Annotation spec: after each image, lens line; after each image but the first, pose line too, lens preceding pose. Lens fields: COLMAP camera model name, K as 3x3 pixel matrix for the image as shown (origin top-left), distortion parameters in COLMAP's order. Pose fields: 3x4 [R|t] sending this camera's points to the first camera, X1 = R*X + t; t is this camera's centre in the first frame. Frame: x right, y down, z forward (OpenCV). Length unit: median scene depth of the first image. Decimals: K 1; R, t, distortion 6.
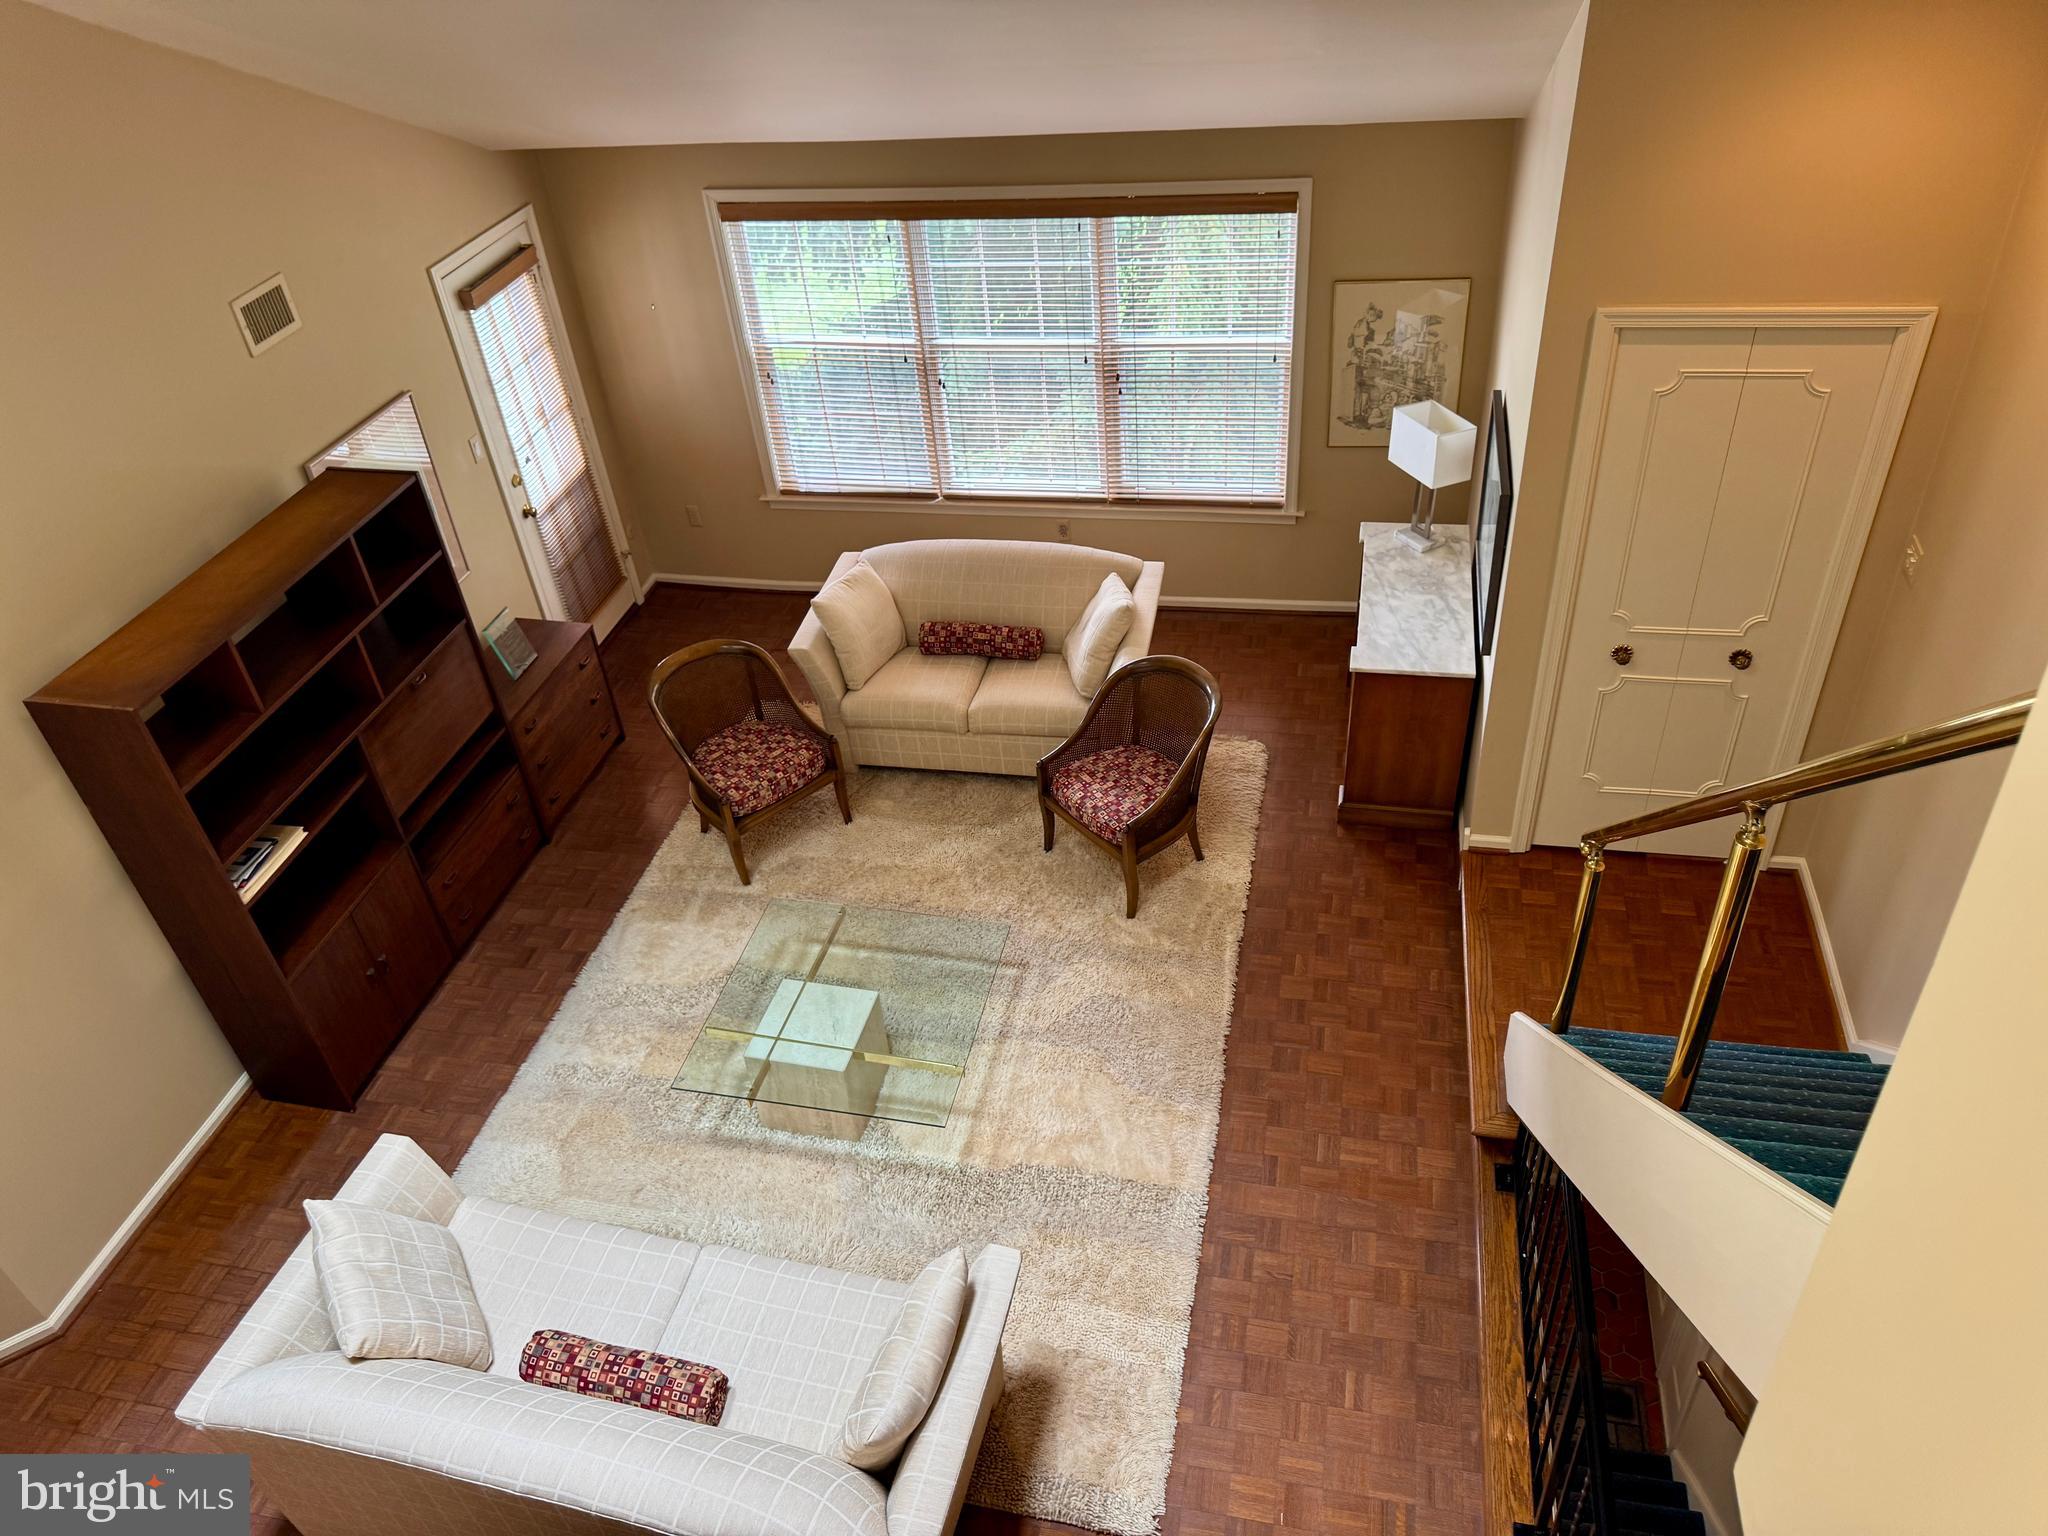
lens RADIAL K [[1429.9, 0, 1024.0], [0, 1429.9, 768.0], [0, 0, 1]] dist [0.121254, -0.226085]
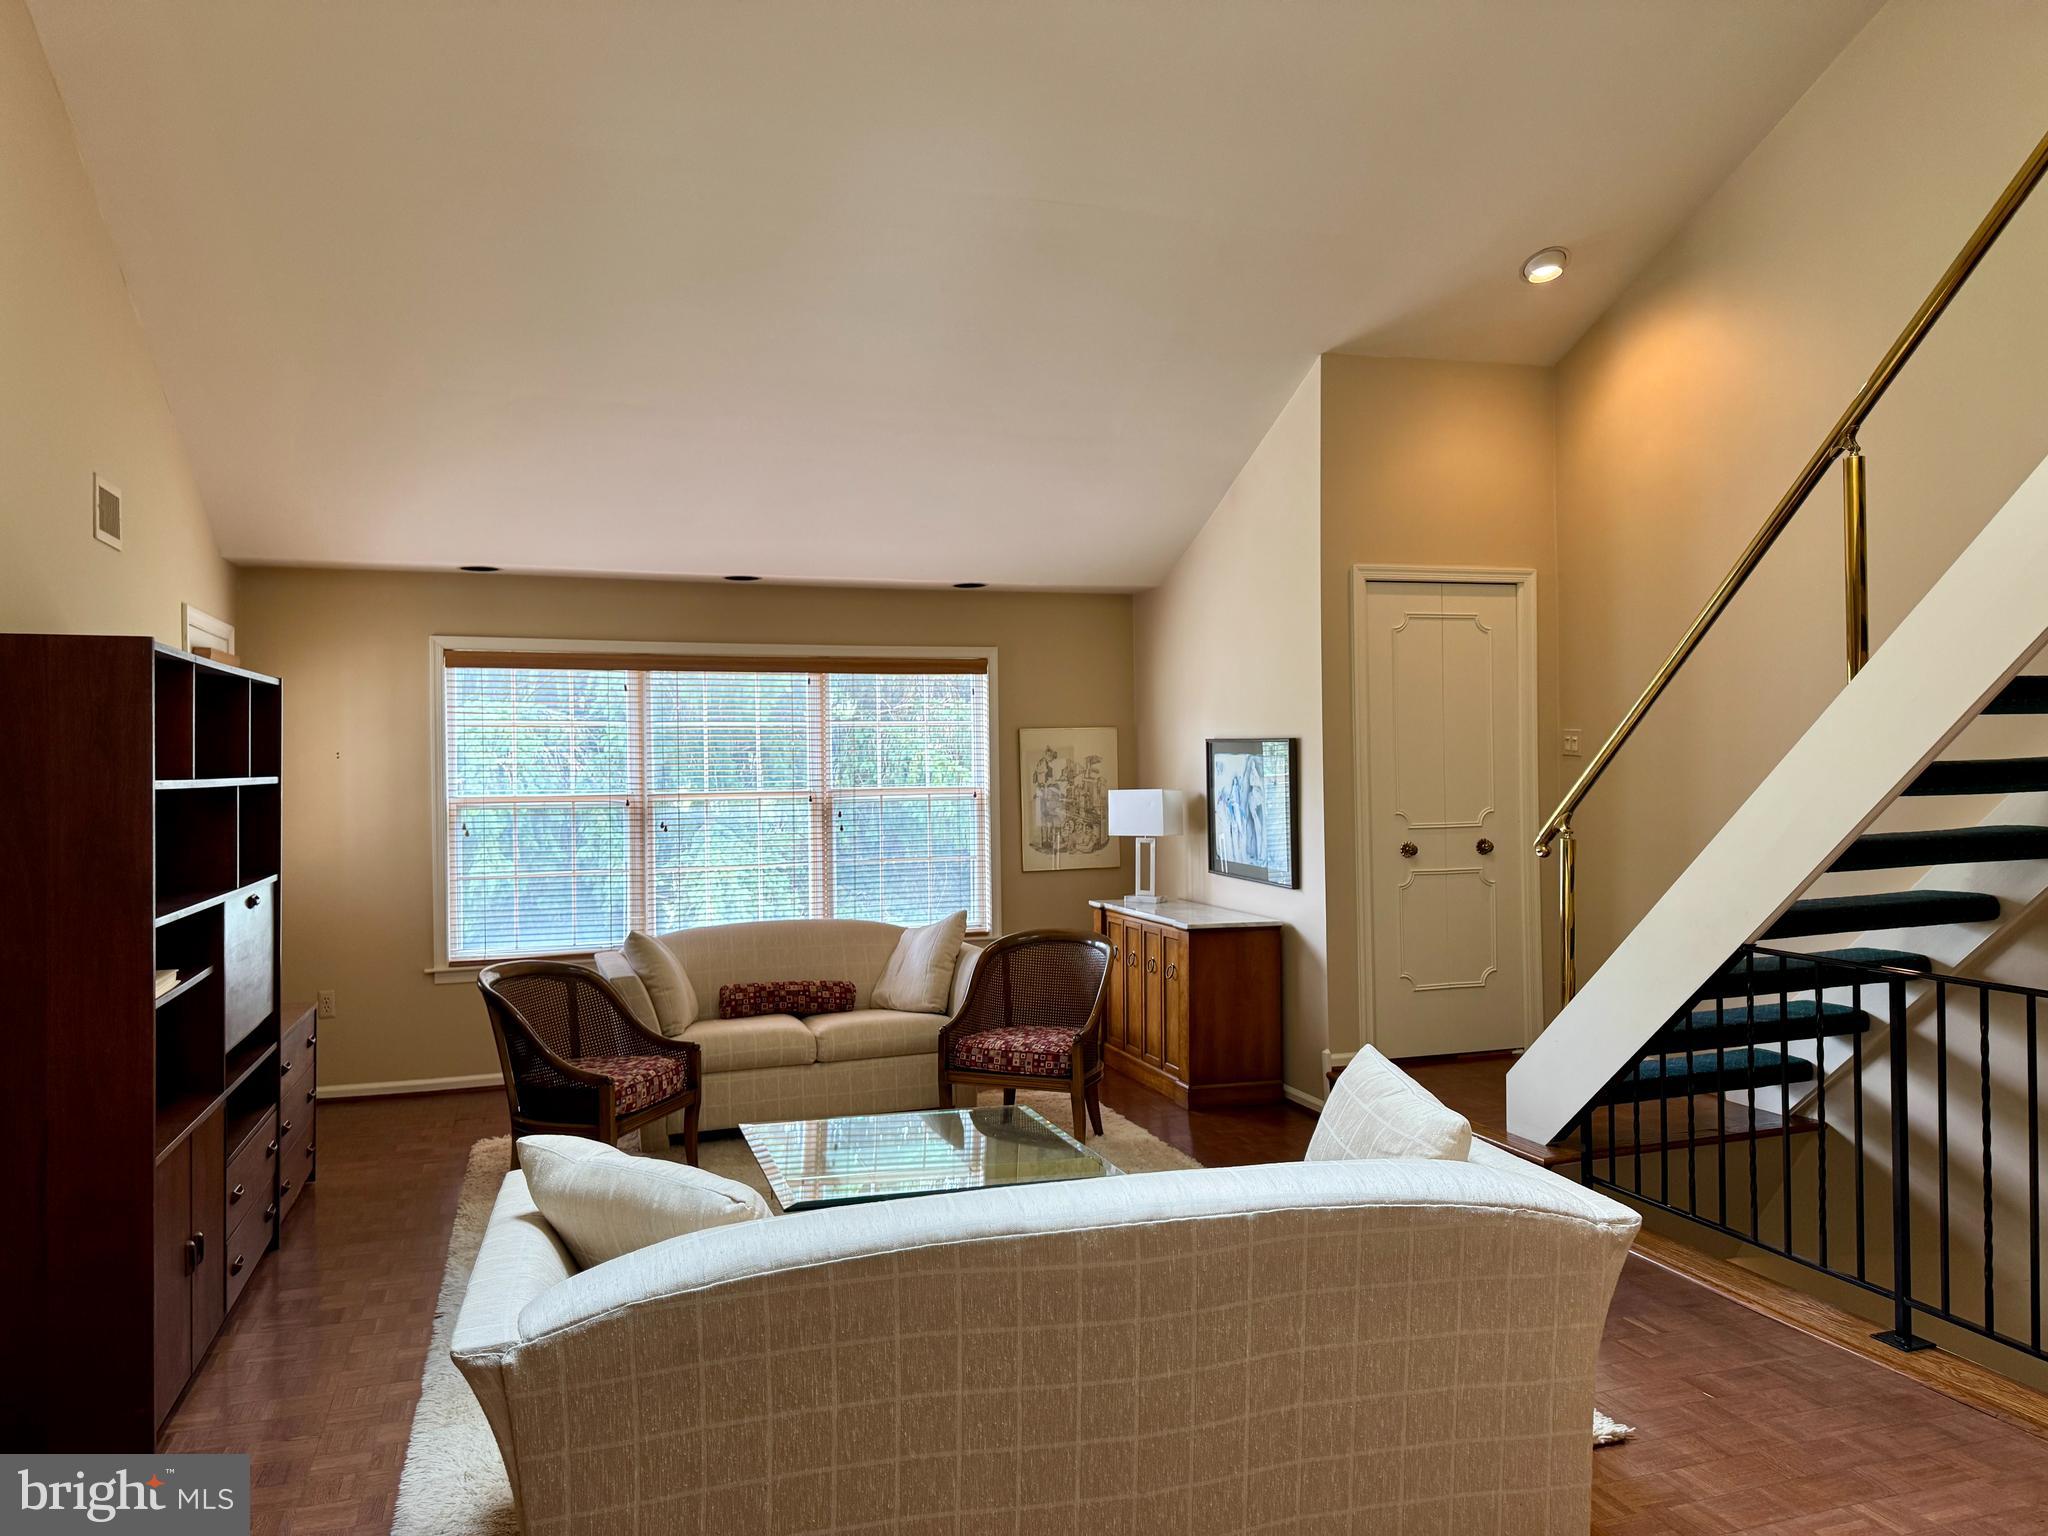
lens RADIAL K [[1429.9, 0, 1024.0], [0, 1429.9, 768.0], [0, 0, 1]] dist [0.121254, -0.226085]
pose [[0.853220, 0.074463, 0.516208, -0.414314], [0.269886, 0.783901, -0.559161, 0.377583], [-0.446293, 0.616405, 0.648743, 0.237174]]
